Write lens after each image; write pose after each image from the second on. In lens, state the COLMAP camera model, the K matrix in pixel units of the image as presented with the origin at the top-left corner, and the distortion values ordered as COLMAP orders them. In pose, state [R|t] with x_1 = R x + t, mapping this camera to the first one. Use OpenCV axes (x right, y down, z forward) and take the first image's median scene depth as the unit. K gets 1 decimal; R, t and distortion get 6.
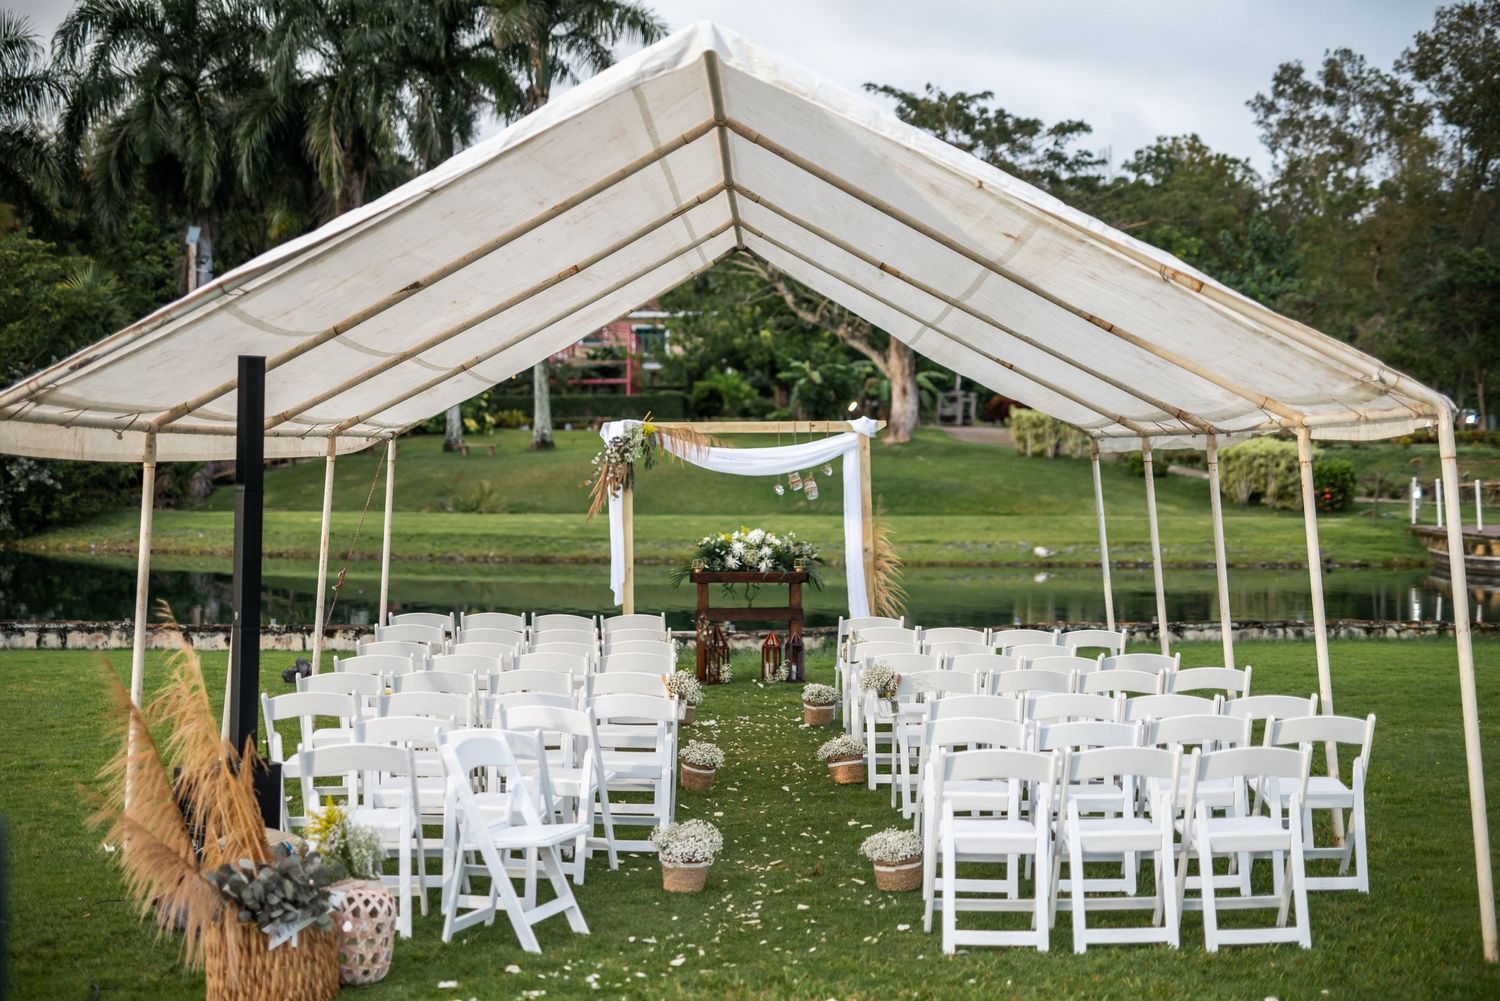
lens RADIAL K [[2194.5, 0, 769.7], [0, 2194.5, 500.9], [0, 0, 1]] dist [0.086941, -0.049404]
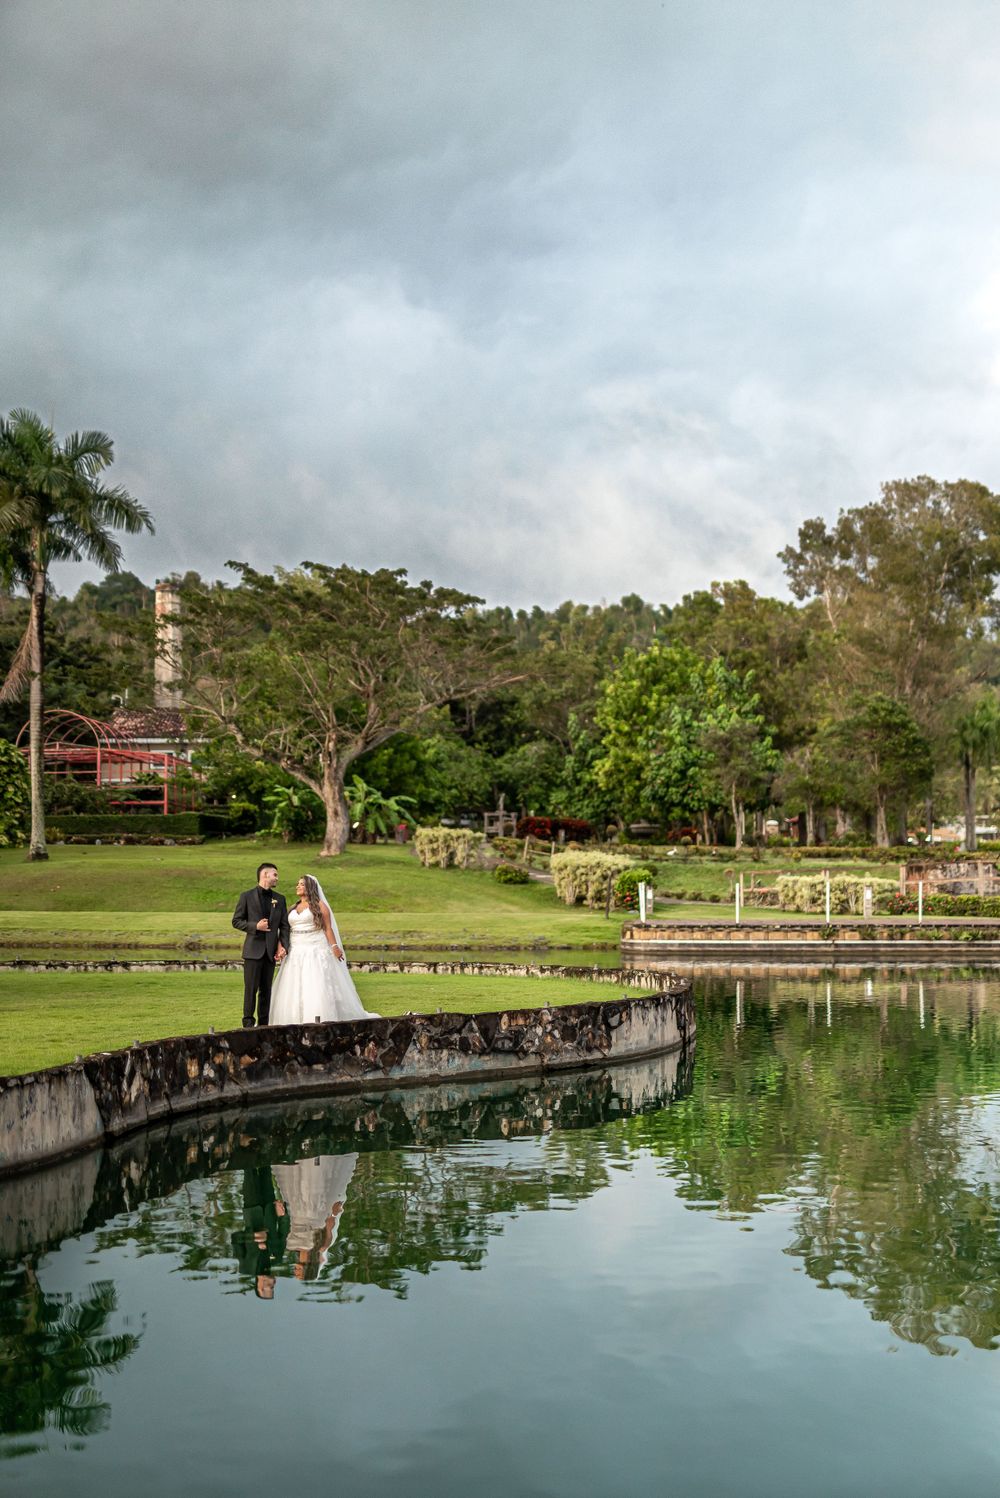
lens RADIAL K [[2191.6, 0, 501.1], [0, 2191.6, 856.0], [0, 0, 1]] dist [0.086941, -0.049404]
pose [[0.999972, 0.002434, -0.007102, 0.140873], [-0.002628, 0.999622, -0.027365, 0.006036], [0.007033, 0.027383, 0.999600, -0.188252]]
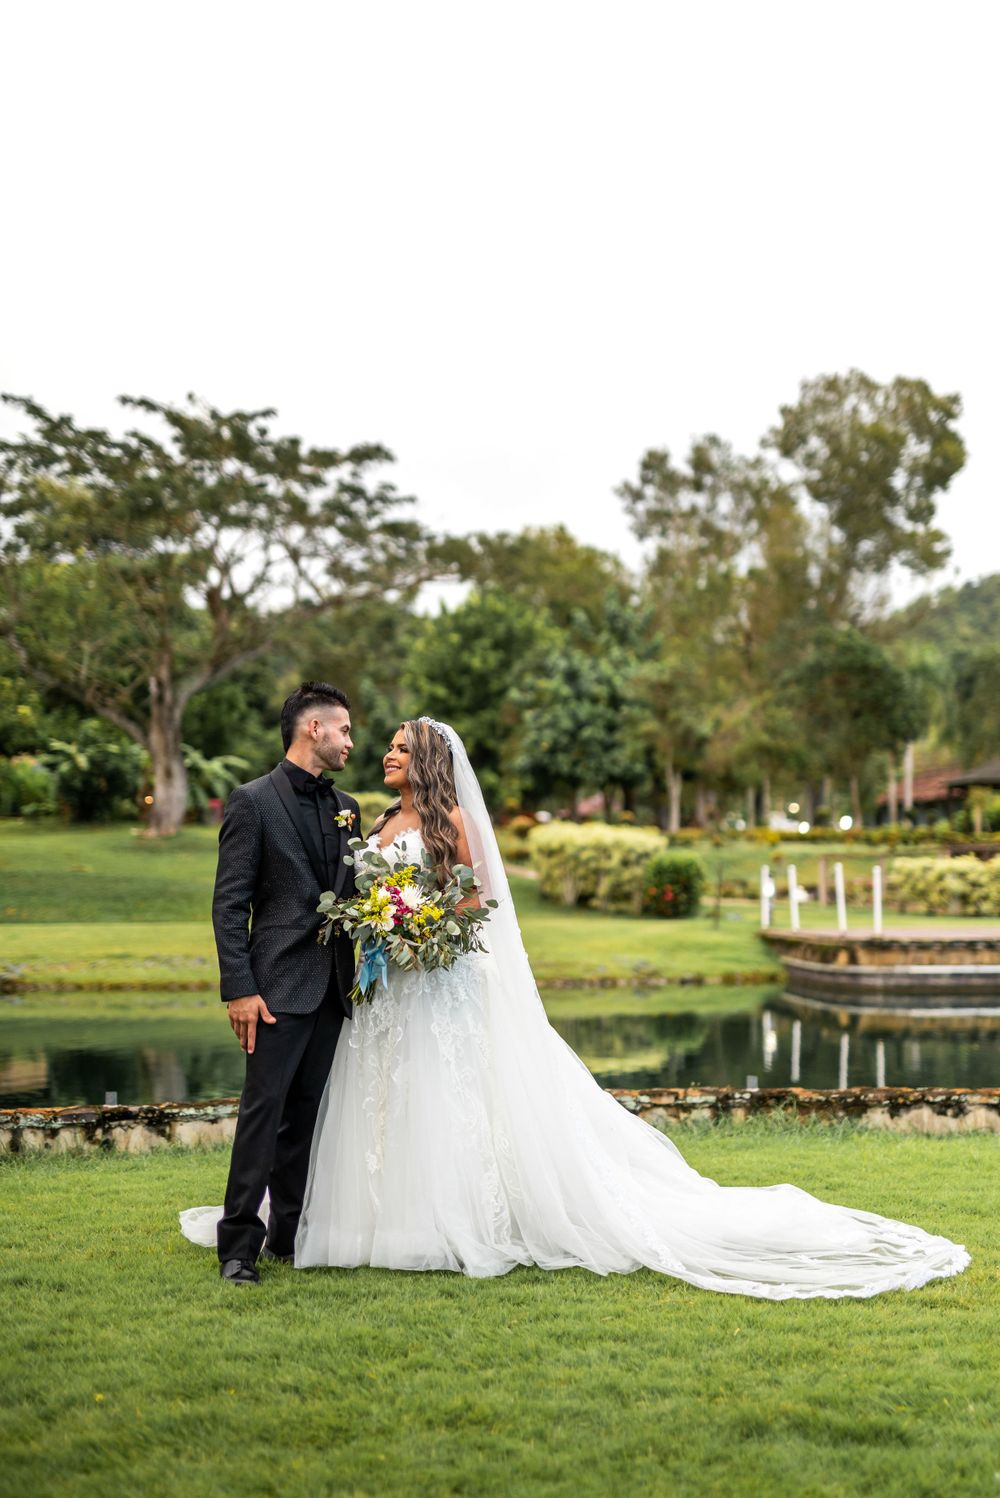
lens RADIAL K [[2192.0, 0, 524.7], [0, 2192.0, 764.9], [0, 0, 1]] dist [0.002529, -0.016946]
pose [[0.987698, 0.004076, 0.156319, 0.056343], [0.007338, 0.997351, -0.072369, 0.005612], [-0.156200, 0.072626, 0.985052, 0.161424]]
